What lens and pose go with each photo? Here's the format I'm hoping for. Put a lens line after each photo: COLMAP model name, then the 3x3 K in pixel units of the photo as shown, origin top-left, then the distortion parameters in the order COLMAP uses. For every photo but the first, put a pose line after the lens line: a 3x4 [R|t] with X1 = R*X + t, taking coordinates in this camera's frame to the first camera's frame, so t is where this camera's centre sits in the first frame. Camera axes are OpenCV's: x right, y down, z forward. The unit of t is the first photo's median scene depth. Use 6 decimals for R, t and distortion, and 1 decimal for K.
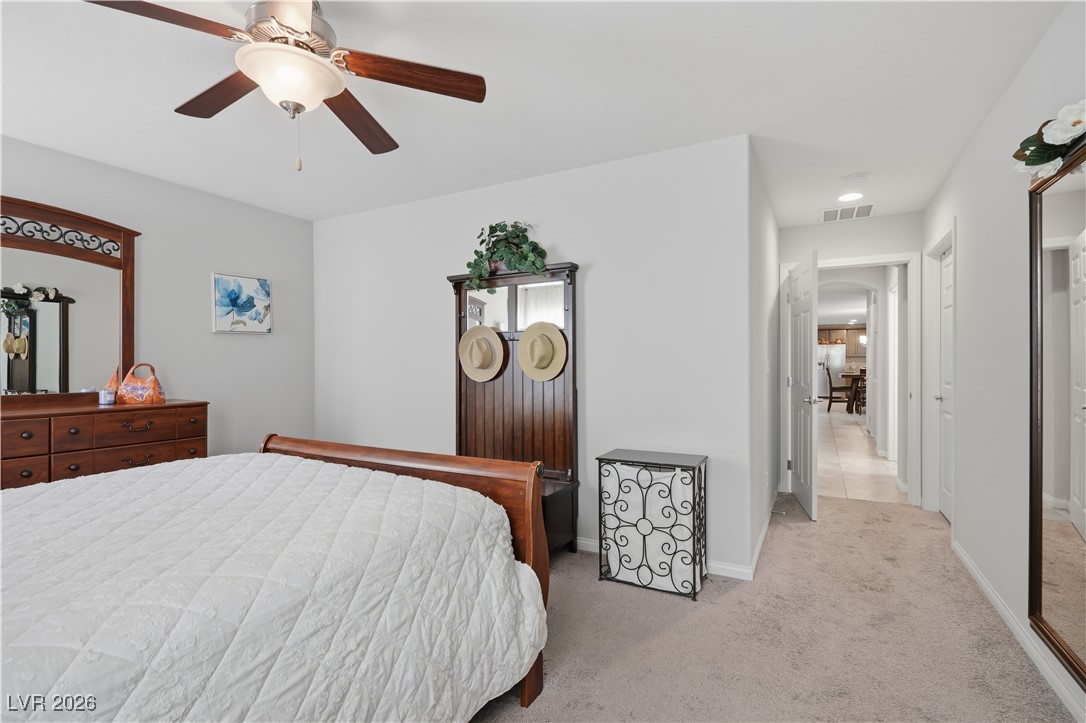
lens RADIAL K [[508.5, 0, 543.0], [0, 508.5, 361.5], [0, 0, 1]] dist [-0.000137, -0.000122]
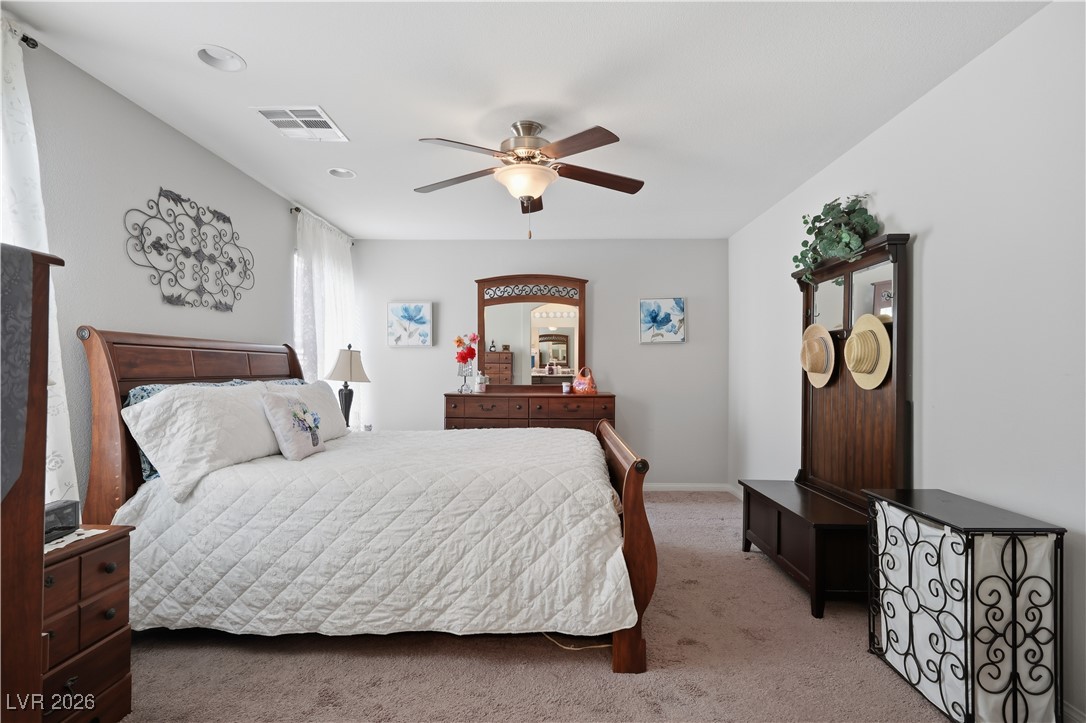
lens RADIAL K [[516.2, 0, 543.0], [0, 516.2, 361.5], [0, 0, 1]] dist [-0.003018, 0.000015]
pose [[0.454693, -0.009780, -0.890594, 0.599039], [0.003168, 0.999951, -0.009364, 0.001604], [0.890642, 0.001436, 0.454702, 0.221523]]
